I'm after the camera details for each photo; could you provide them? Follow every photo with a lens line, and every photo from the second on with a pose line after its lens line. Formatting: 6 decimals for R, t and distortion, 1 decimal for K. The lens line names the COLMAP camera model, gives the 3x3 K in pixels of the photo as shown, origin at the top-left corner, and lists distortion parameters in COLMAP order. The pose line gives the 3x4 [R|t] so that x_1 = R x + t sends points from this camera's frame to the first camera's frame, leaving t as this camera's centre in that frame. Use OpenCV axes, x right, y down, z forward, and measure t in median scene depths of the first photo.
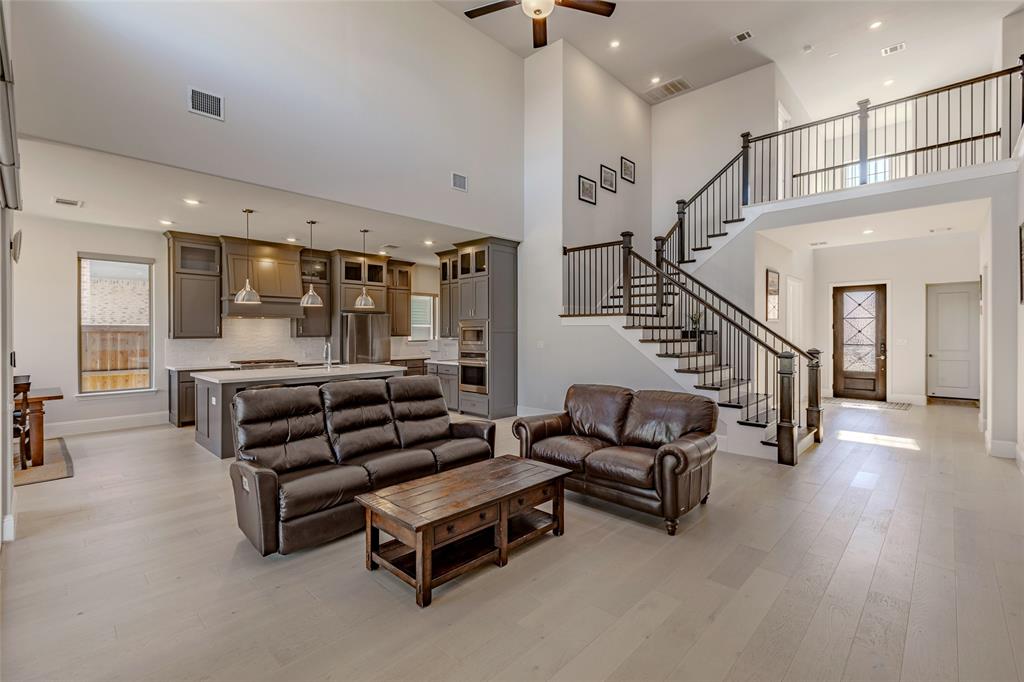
lens RADIAL K [[459.2, 0, 505.6], [0, 459.2, 336.0], [0, 0, 1]] dist [-0.000044, -0.000551]
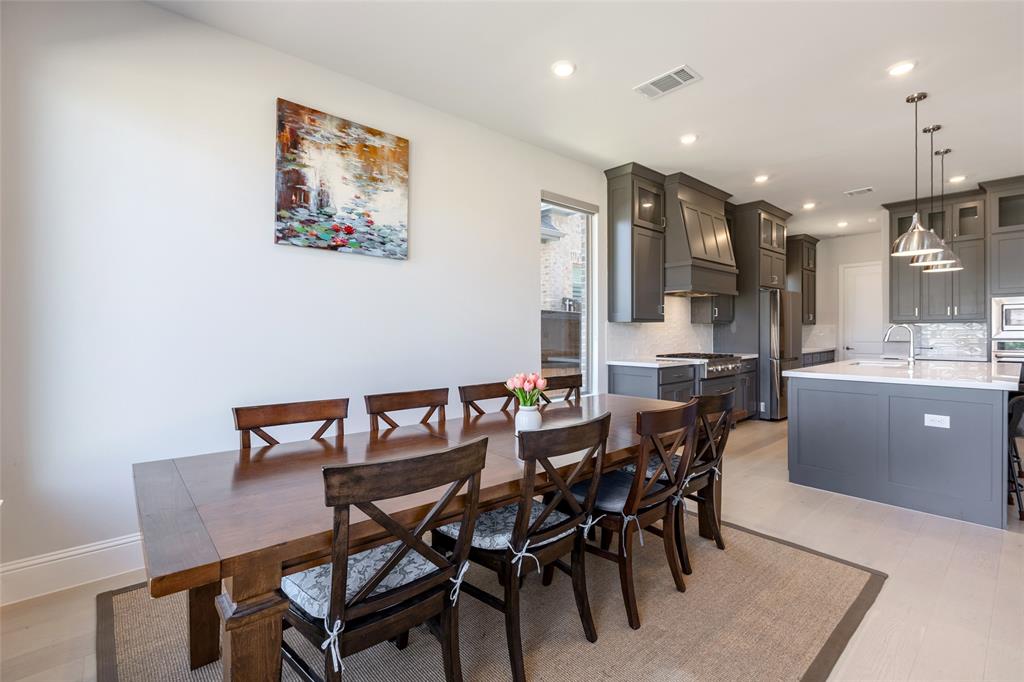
lens RADIAL K [[459.2, 0, 518.0], [0, 459.2, 338.1], [0, 0, 1]] dist [-0.000044, -0.000551]
pose [[0.996642, -0.002158, -0.081853, -0.751491], [0.002541, 0.999986, 0.004579, 0.024622], [0.081842, -0.004771, 0.996634, 0.270942]]
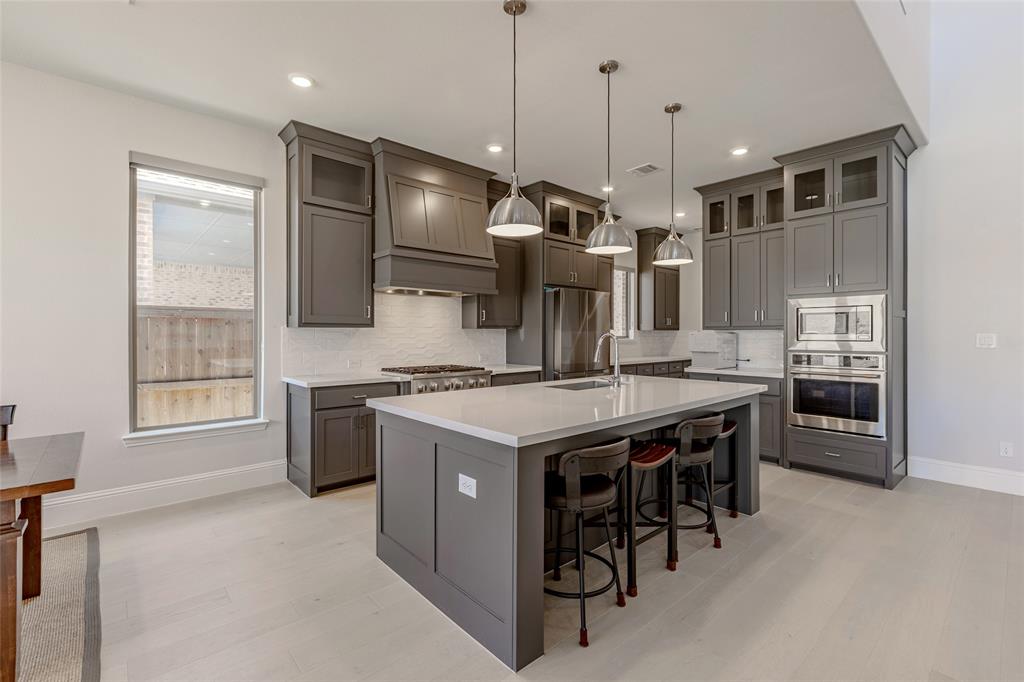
lens RADIAL K [[459.2, 0, 510.3], [0, 459.2, 337.6], [0, 0, 1]] dist [-0.000044, -0.000551]
pose [[0.997151, 0.002962, -0.075380, -0.393401], [-0.003074, 0.999994, -0.001368, 0.017117], [0.075375, 0.001596, 0.997154, 0.436728]]
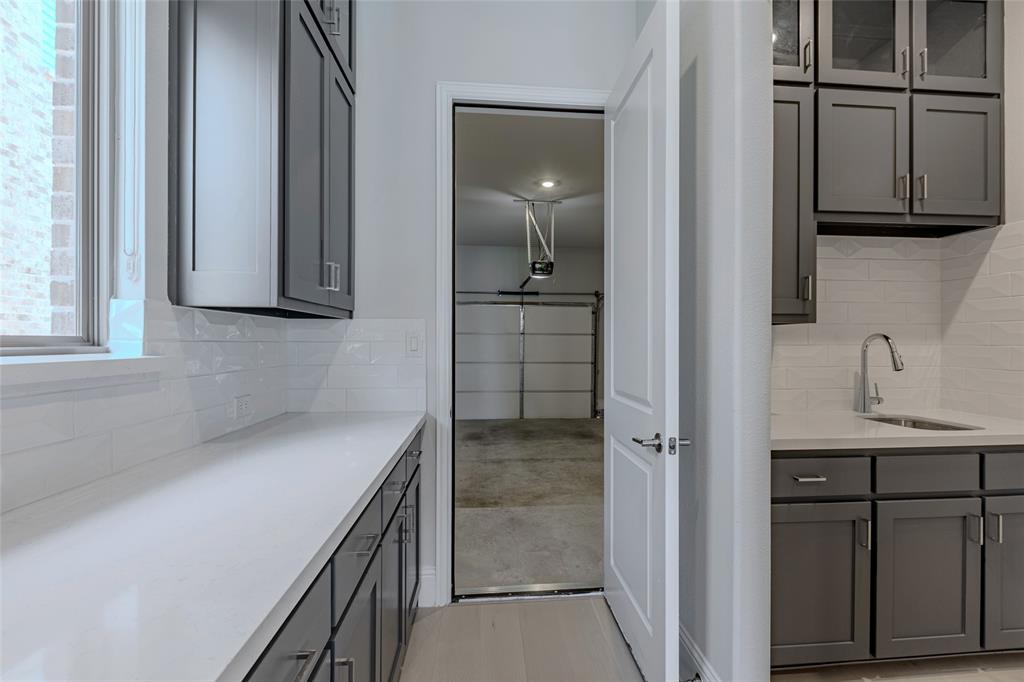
lens RADIAL K [[459.2, 0, 515.7], [0, 459.2, 340.5], [0, 0, 1]] dist [-0.000044, -0.000551]
pose [[0.660999, 0.005737, 0.750365, -0.231536], [-0.002596, 0.999982, -0.005359, 0.013056], [-0.750382, 0.001594, 0.661002, 1.263621]]
